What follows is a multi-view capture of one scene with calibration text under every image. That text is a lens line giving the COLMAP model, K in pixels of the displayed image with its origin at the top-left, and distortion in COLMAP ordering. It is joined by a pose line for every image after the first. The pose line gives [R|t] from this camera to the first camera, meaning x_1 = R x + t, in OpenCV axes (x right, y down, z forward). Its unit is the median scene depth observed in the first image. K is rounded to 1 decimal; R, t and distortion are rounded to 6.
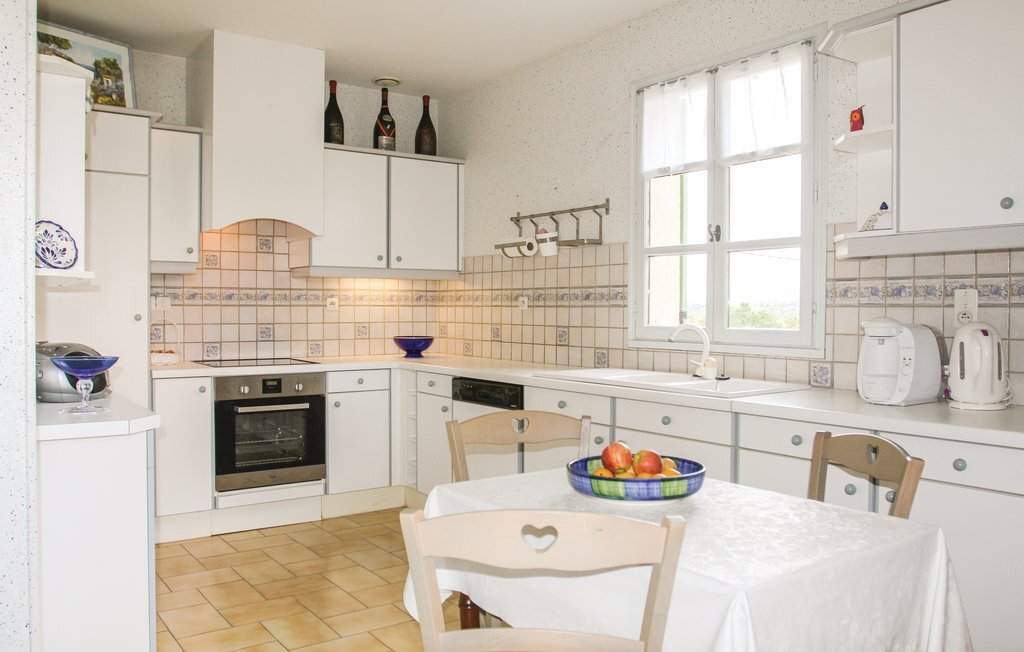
lens RADIAL K [[824.4, 0, 512.0], [0, 824.4, 326.0], [0, 0, 1]] dist [-0.053875, 0.000217]
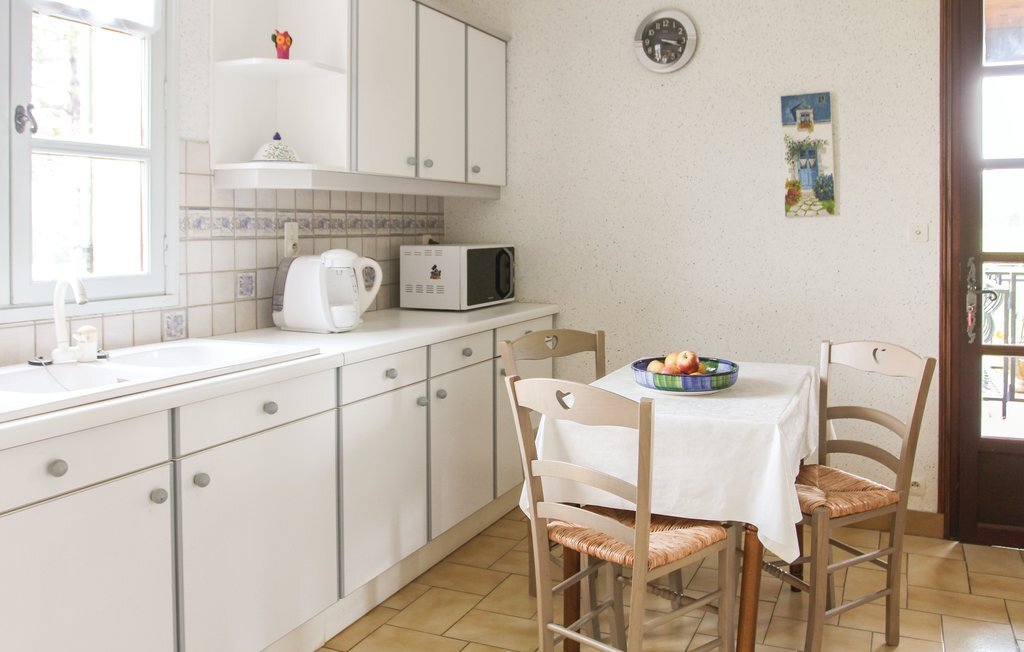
lens RADIAL K [[862.6, 0, 512.1], [0, 862.6, 269.1], [0, 0, 1]] dist [-0.062619, 0.003582]
pose [[-0.503316, -0.029929, 0.863584, -0.544113], [0.033899, 0.997947, 0.054343, -0.031988], [-0.863437, 0.056626, -0.501268, 1.204798]]
